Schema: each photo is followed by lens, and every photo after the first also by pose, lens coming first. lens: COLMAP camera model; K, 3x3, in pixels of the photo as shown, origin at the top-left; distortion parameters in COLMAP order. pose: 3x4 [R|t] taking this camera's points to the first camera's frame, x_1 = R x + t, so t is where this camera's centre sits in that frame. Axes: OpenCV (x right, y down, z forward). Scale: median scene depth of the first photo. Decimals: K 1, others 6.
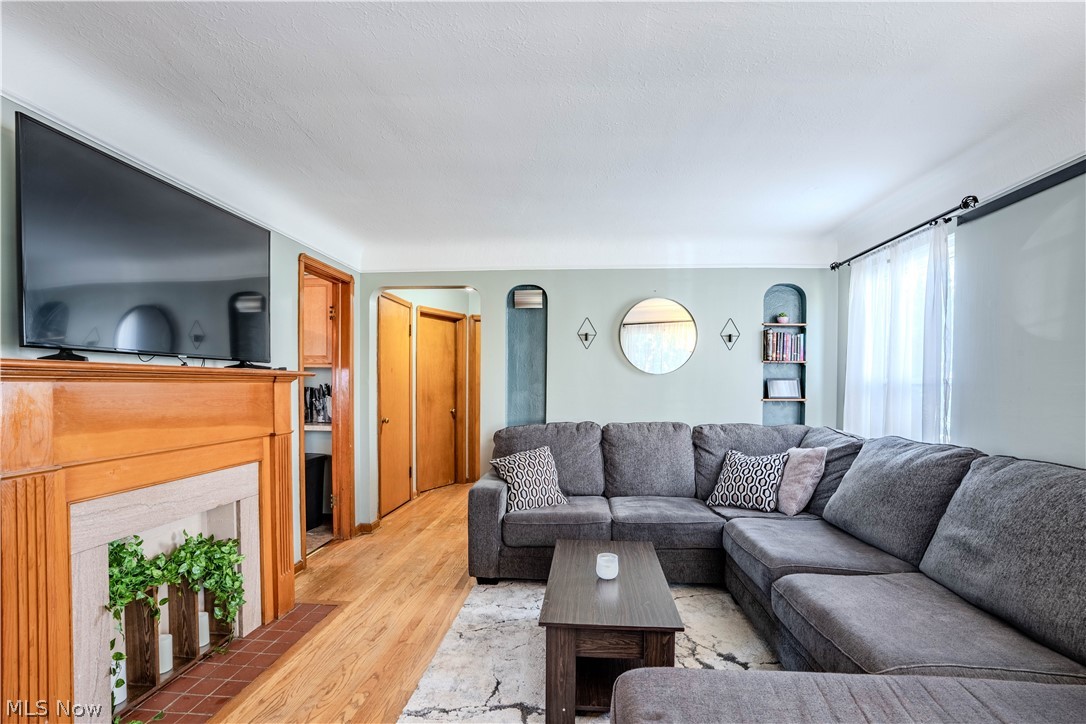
lens RADIAL K [[509.9, 0, 550.0], [0, 509.9, 384.9], [0, 0, 1]] dist [-0.070735, 0.028217]
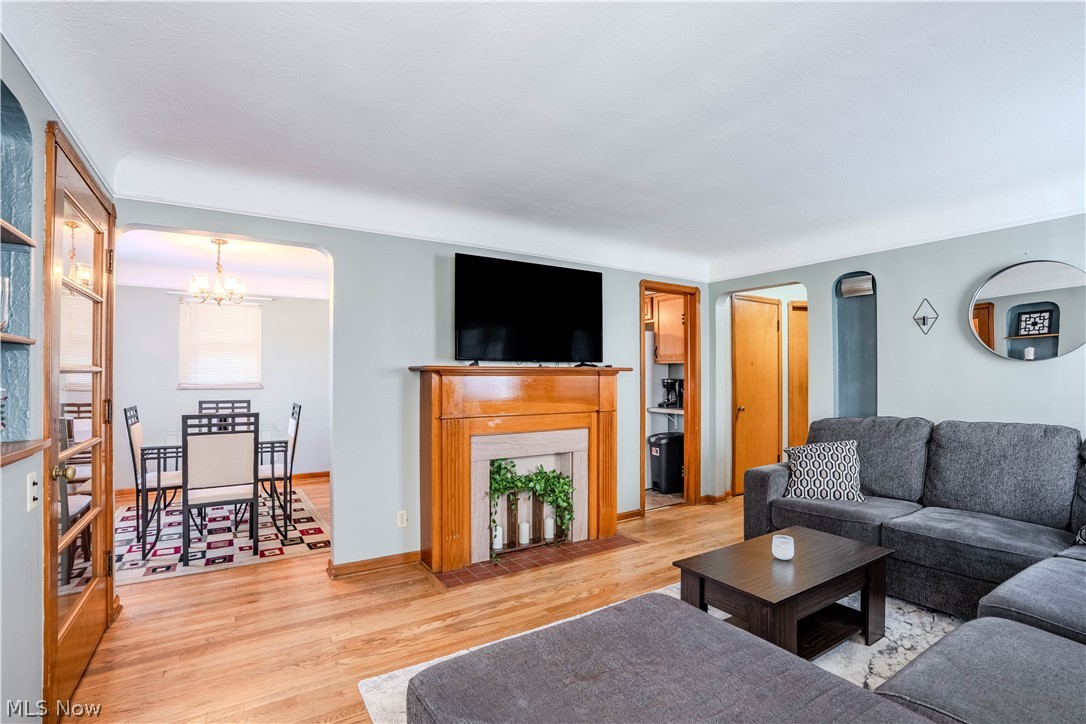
lens RADIAL K [[507.7, 0, 563.5], [0, 507.7, 359.0], [0, 0, 1]] dist [-0.047798, 0.025654]
pose [[0.629952, -0.032433, -0.775956, 0.396731], [0.003397, 0.999233, -0.039008, 0.002826], [0.776627, 0.021937, 0.629579, -0.017013]]
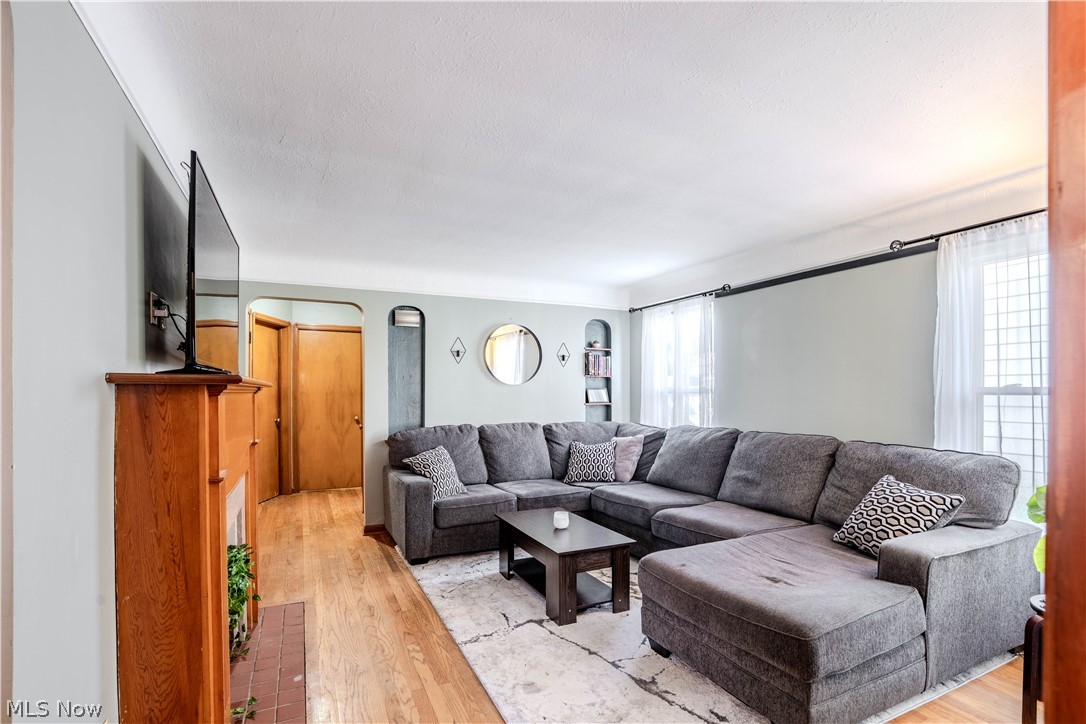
lens RADIAL K [[506.5, 0, 543.6], [0, 506.5, 376.1], [0, 0, 1]] dist [-0.067511, 0.025559]
pose [[0.869036, 0.011646, 0.494611, -0.393840], [0.004115, 0.999518, -0.030763, -0.004786], [-0.494731, 0.028770, 0.868570, -0.145066]]
